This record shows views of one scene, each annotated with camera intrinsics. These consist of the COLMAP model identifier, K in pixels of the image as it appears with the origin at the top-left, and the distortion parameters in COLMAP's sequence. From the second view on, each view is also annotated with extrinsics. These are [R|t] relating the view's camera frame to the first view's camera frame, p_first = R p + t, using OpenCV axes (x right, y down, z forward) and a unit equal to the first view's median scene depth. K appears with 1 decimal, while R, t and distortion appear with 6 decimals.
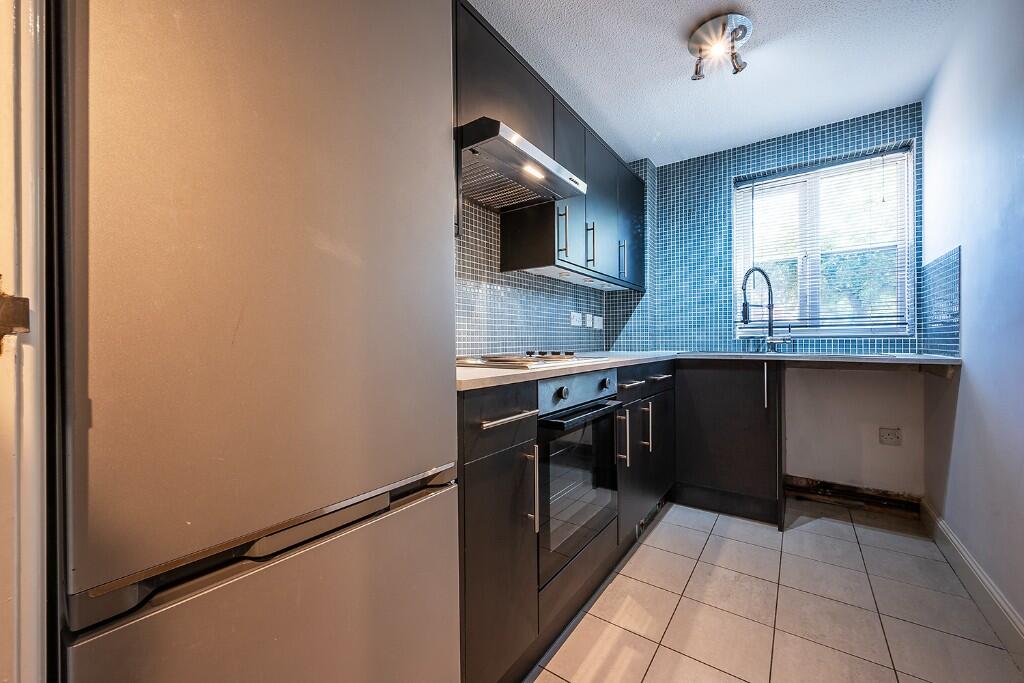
lens RADIAL K [[404.0, 0, 510.5], [0, 404.0, 340.9], [0, 0, 1]] dist [0.002622, 0.000242]
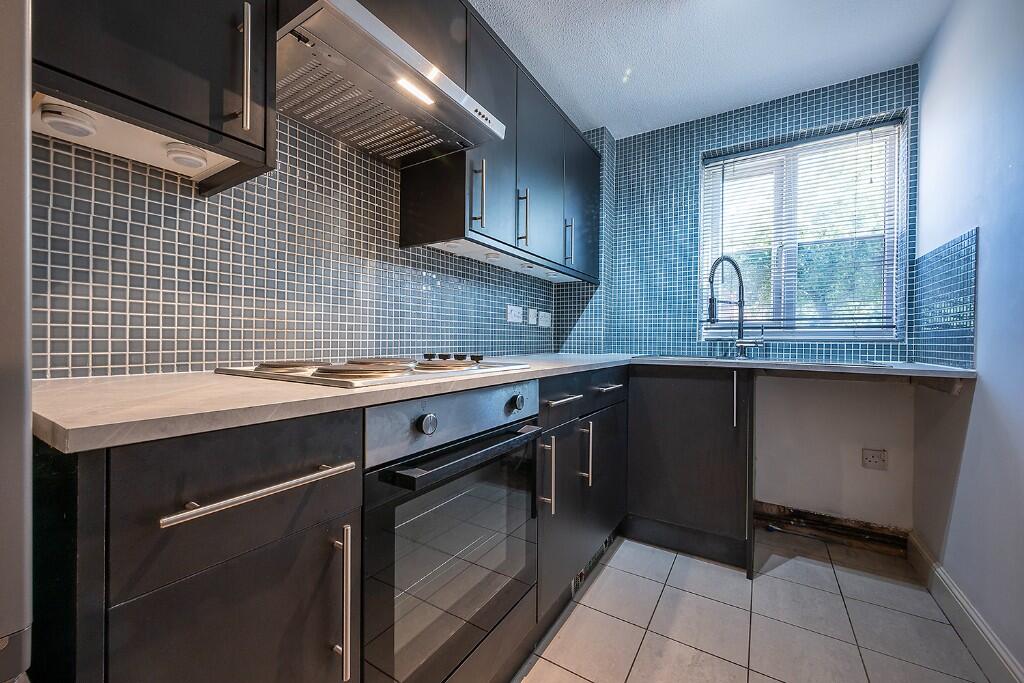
lens RADIAL K [[404.0, 0, 510.5], [0, 404.0, 340.6], [0, 0, 1]] dist [0.002622, 0.000242]
pose [[0.997874, 0.016173, 0.063141, 0.124018], [-0.016358, 0.999863, 0.002414, -0.001902], [-0.063093, -0.003442, 0.998002, 0.211205]]
